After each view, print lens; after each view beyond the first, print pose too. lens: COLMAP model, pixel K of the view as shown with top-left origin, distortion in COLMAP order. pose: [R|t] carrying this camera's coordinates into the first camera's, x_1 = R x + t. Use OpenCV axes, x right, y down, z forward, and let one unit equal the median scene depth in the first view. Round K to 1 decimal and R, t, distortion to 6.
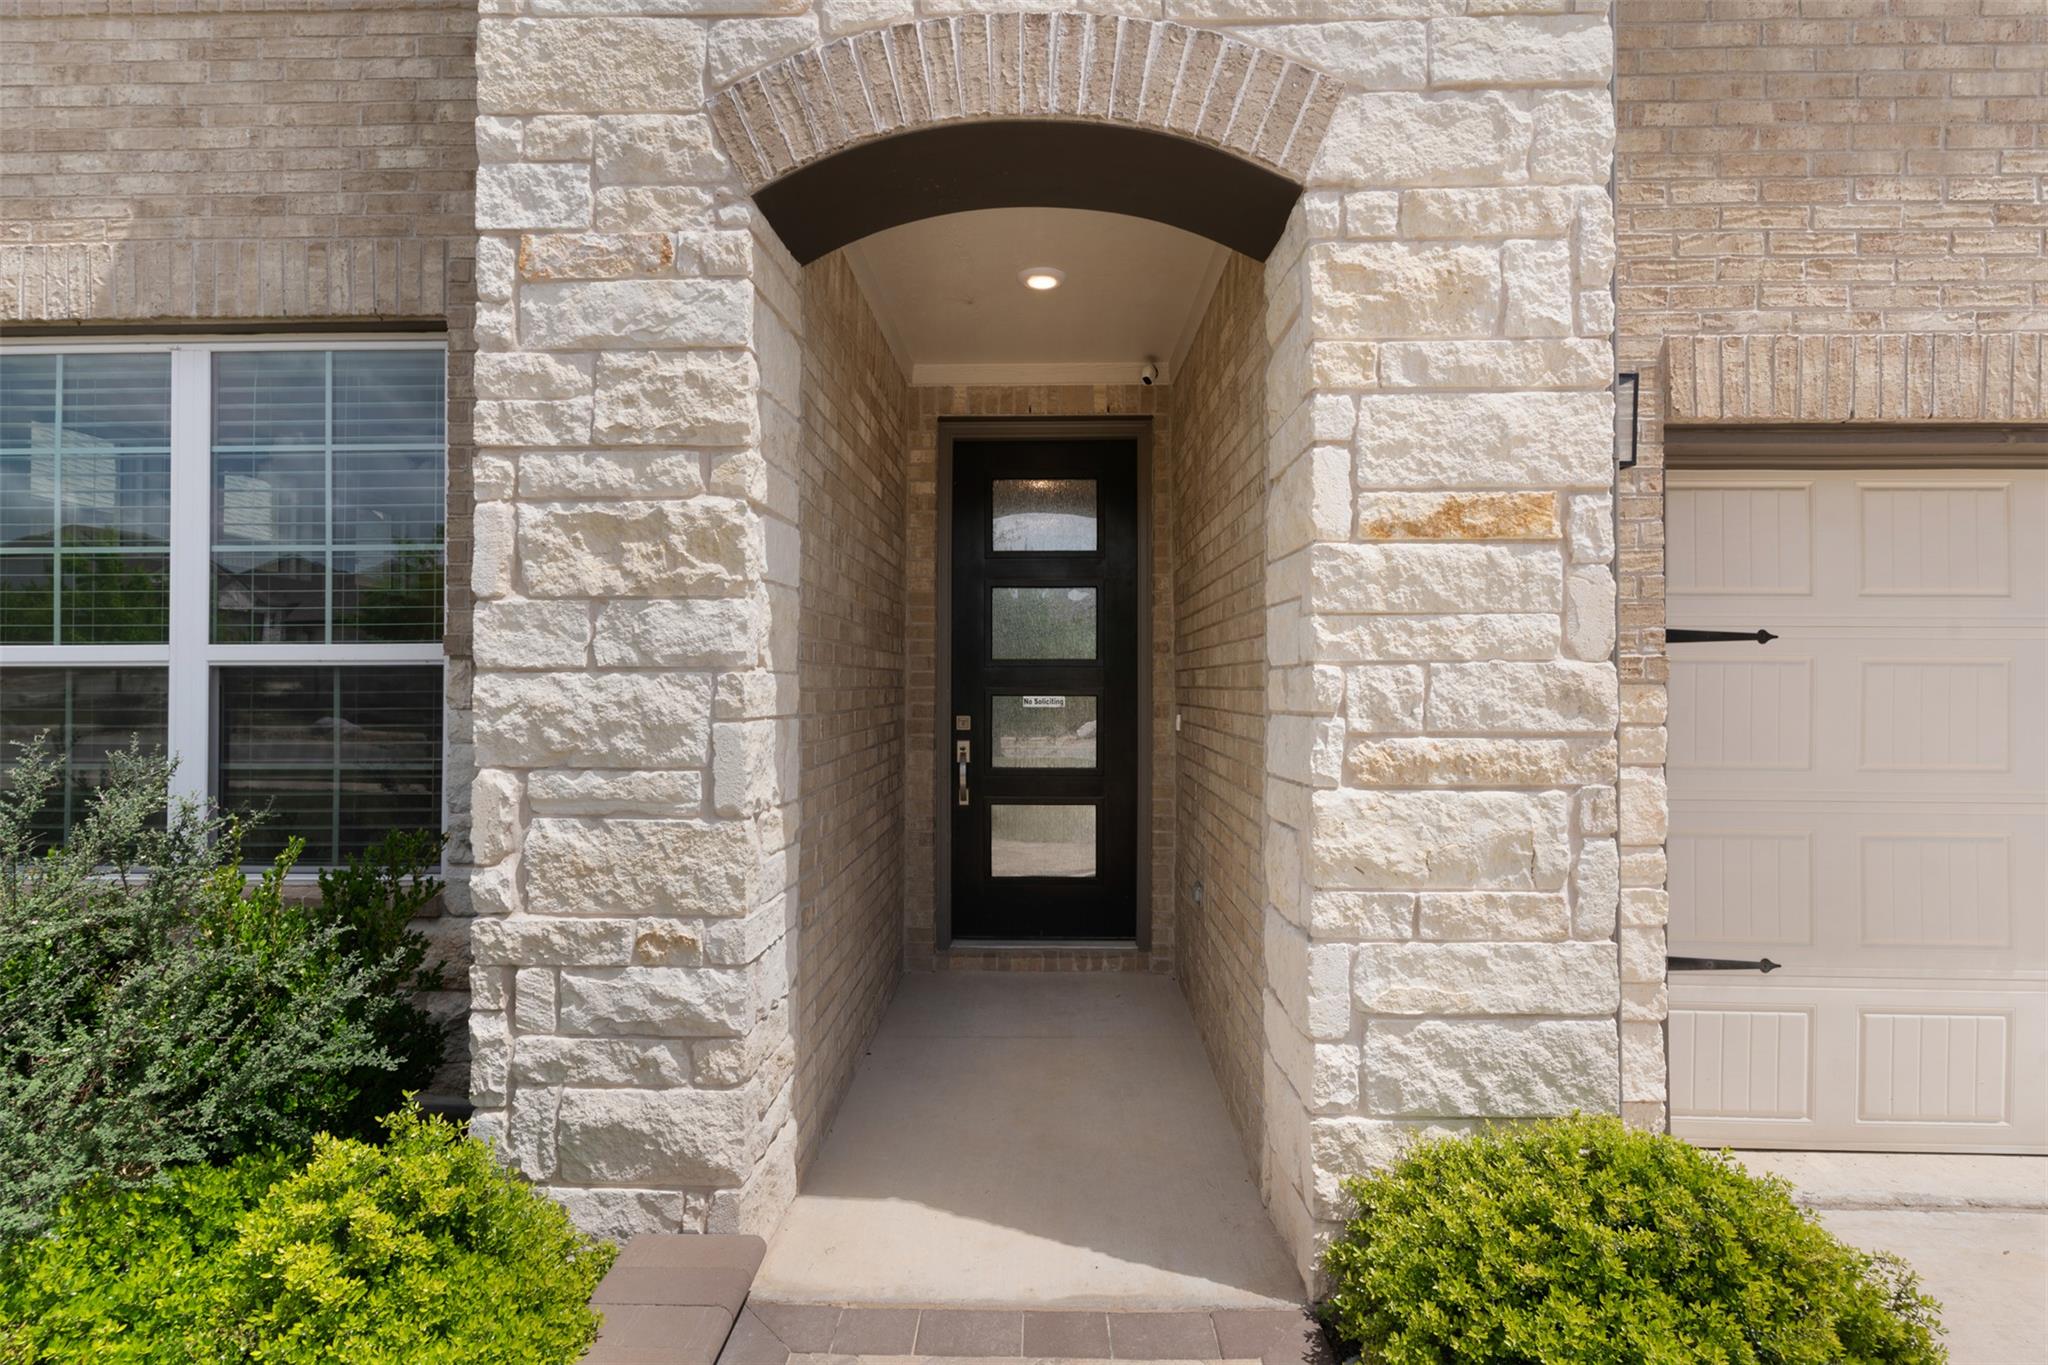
lens RADIAL K [[1000.8, 0, 1010.2], [0, 1000.8, 672.8], [0, 0, 1]] dist [0.004595, 0.000360]
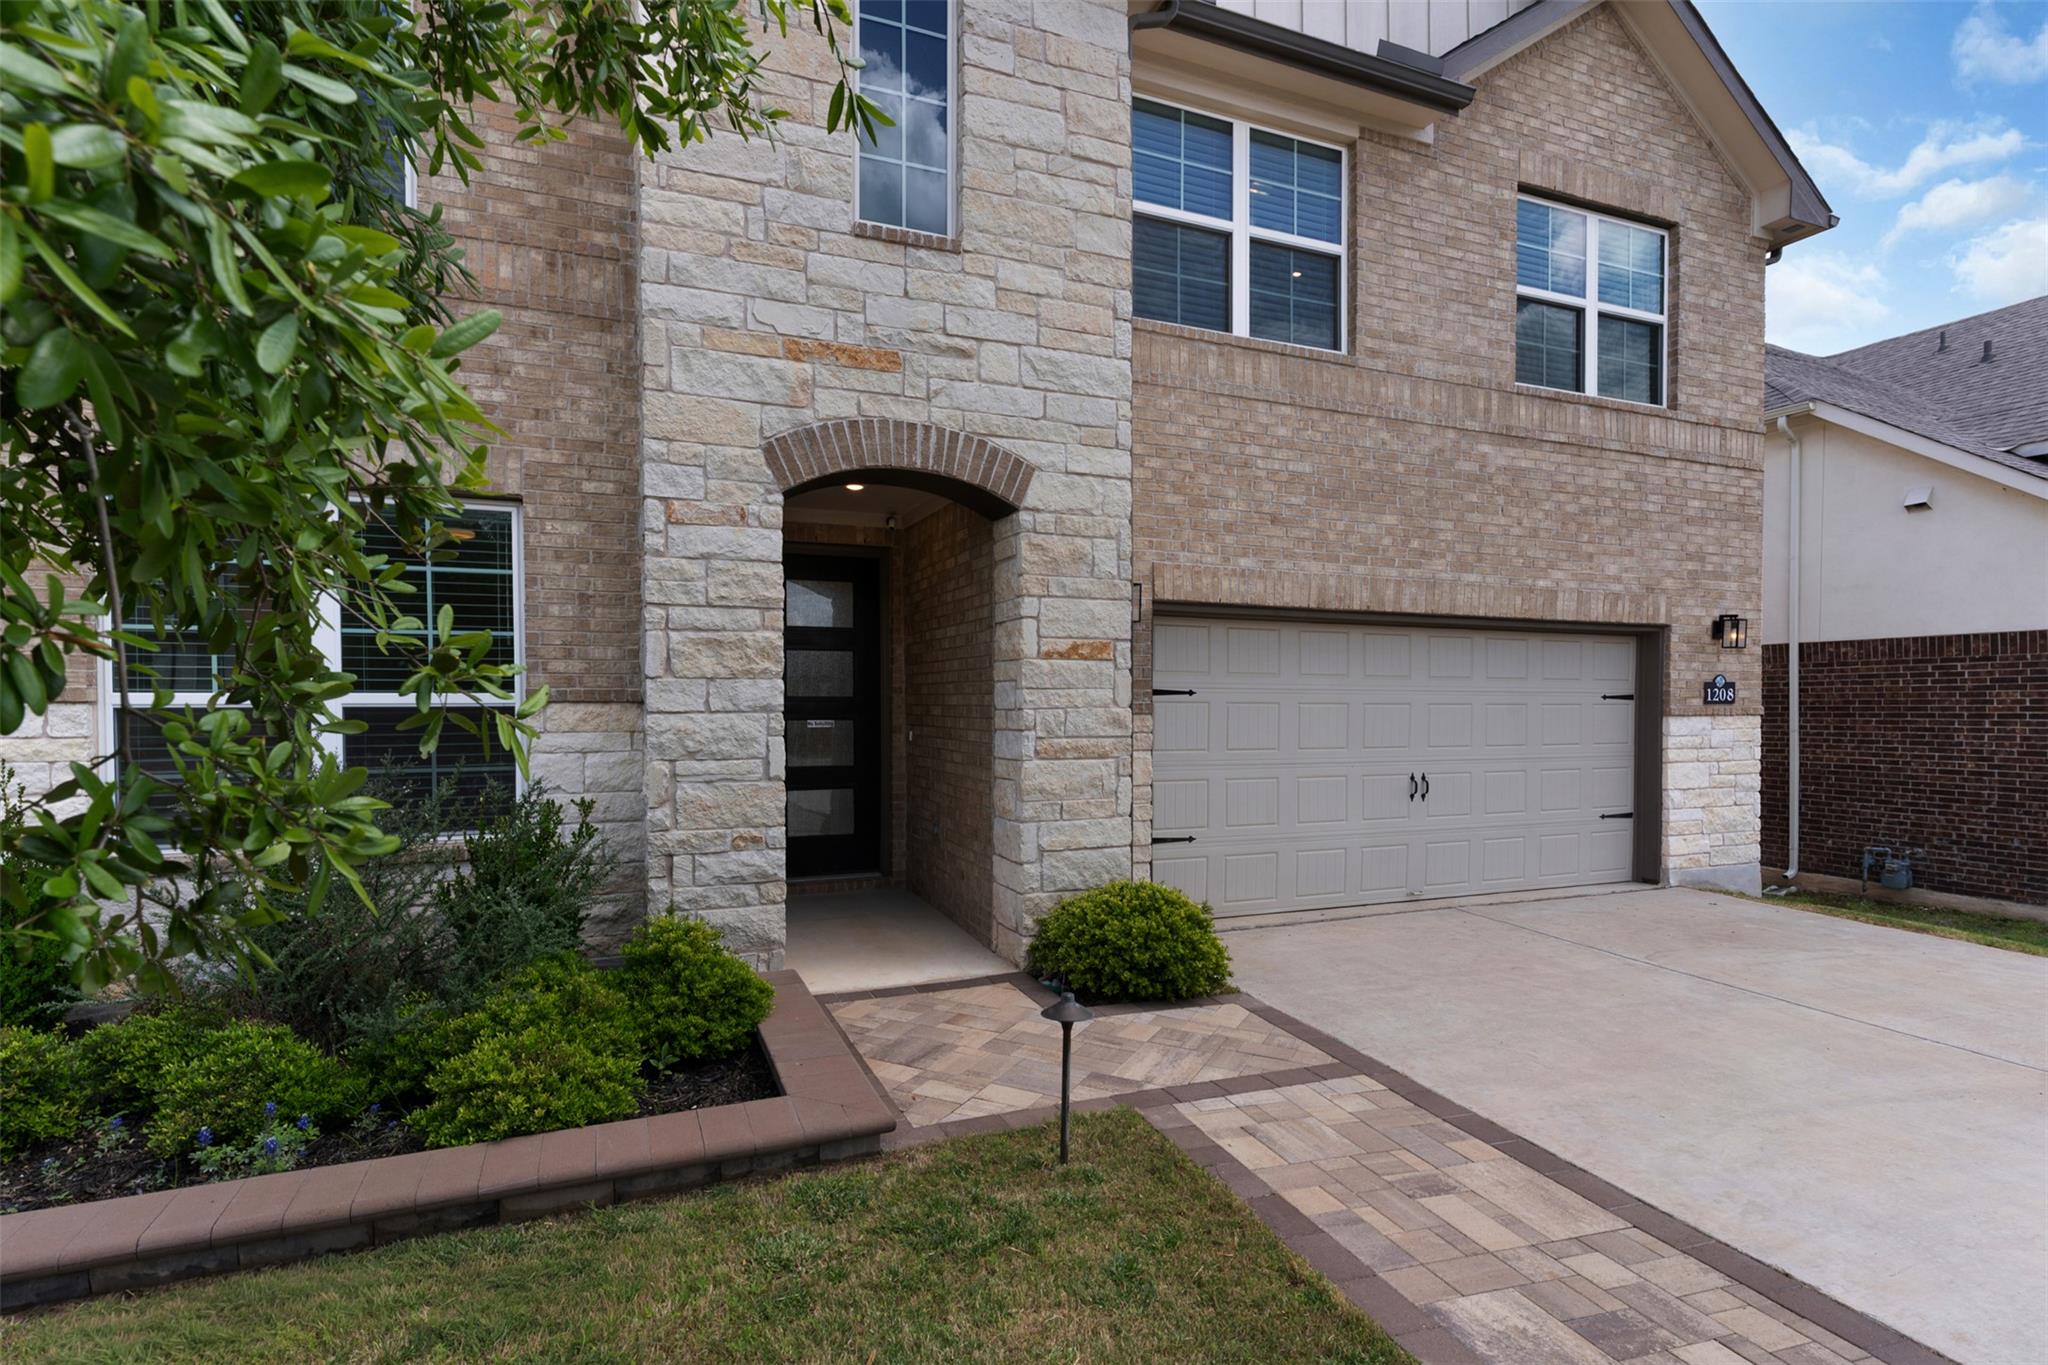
lens RADIAL K [[1000.8, 0, 1027.7], [0, 1000.8, 691.0], [0, 0, 1]] dist [0.004595, 0.000360]
pose [[0.911365, 0.004812, 0.411571, -0.669018], [-0.005051, 0.999987, -0.000508, -0.049799], [-0.411568, -0.001615, 0.911378, -1.184354]]
